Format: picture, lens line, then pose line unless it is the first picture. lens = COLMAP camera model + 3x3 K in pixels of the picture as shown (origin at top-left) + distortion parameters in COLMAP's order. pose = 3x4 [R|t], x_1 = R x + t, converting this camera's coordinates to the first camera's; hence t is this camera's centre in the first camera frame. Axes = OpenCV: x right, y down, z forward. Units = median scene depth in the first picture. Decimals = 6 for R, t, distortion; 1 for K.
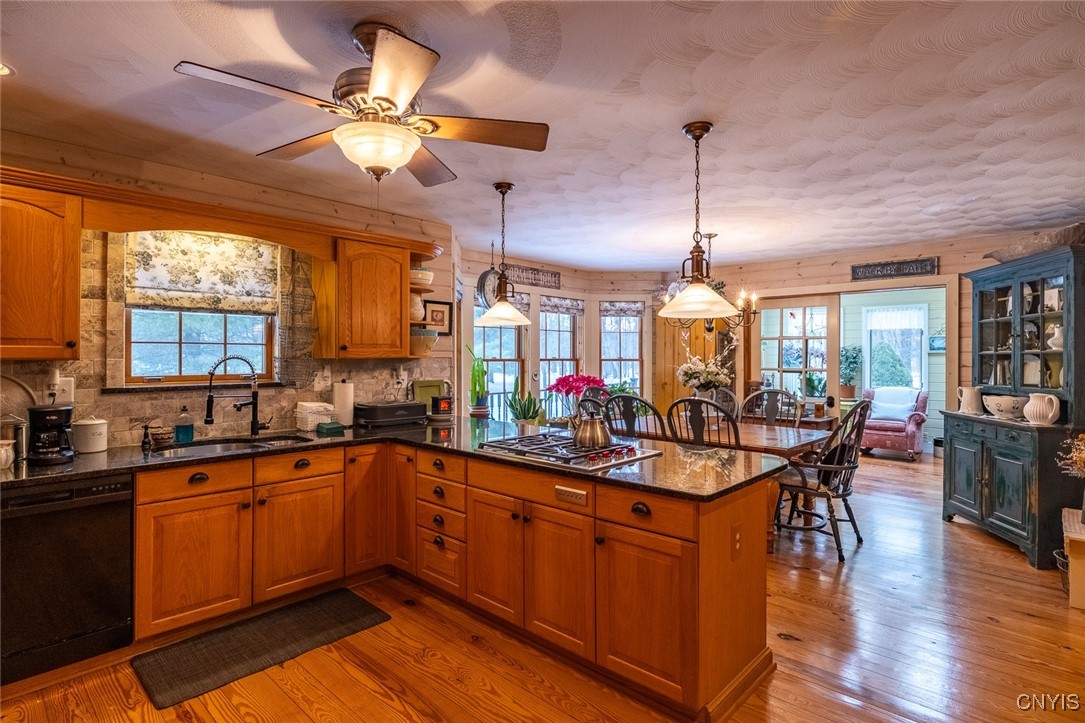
lens RADIAL K [[550.0, 0, 536.8], [0, 550.0, 355.6], [0, 0, 1]] dist [-0.005822, 0.001585]
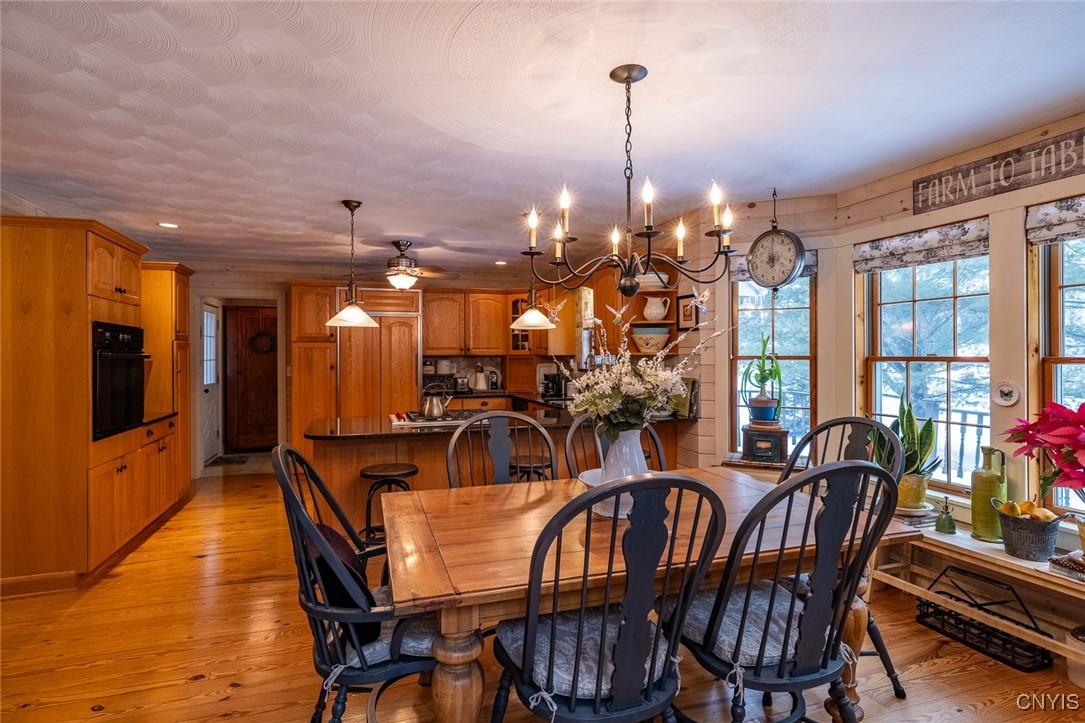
lens RADIAL K [[550.0, 0, 540.0], [0, 550.0, 355.0], [0, 0, 1]] dist [-0.005822, 0.001585]
pose [[-0.467192, 0.001617, -0.884154, 1.069383], [0.004824, 0.999988, -0.000720, 0.006474], [0.884143, -0.004602, -0.467194, 1.663287]]
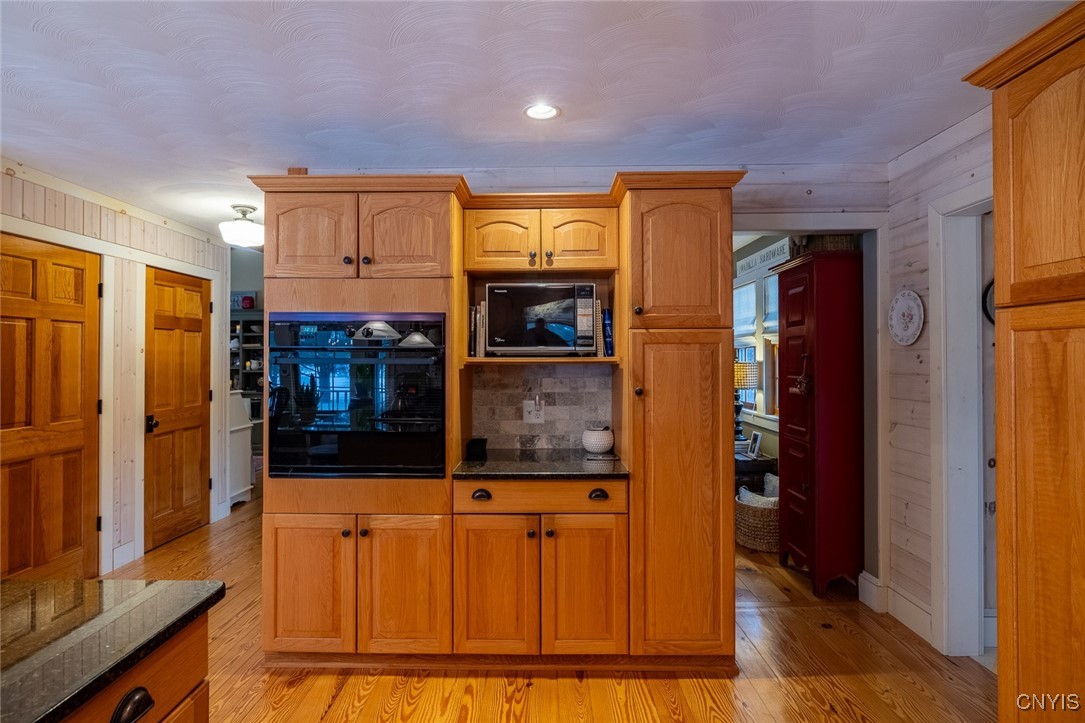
lens RADIAL K [[550.0, 0, 540.0], [0, 550.0, 357.7], [0, 0, 1]] dist [-0.005822, 0.001585]
pose [[-0.684281, 0.000517, 0.729218, -0.227879], [-0.003837, 0.999983, -0.004310, 0.004271], [-0.729208, -0.005747, -0.684268, 0.696171]]
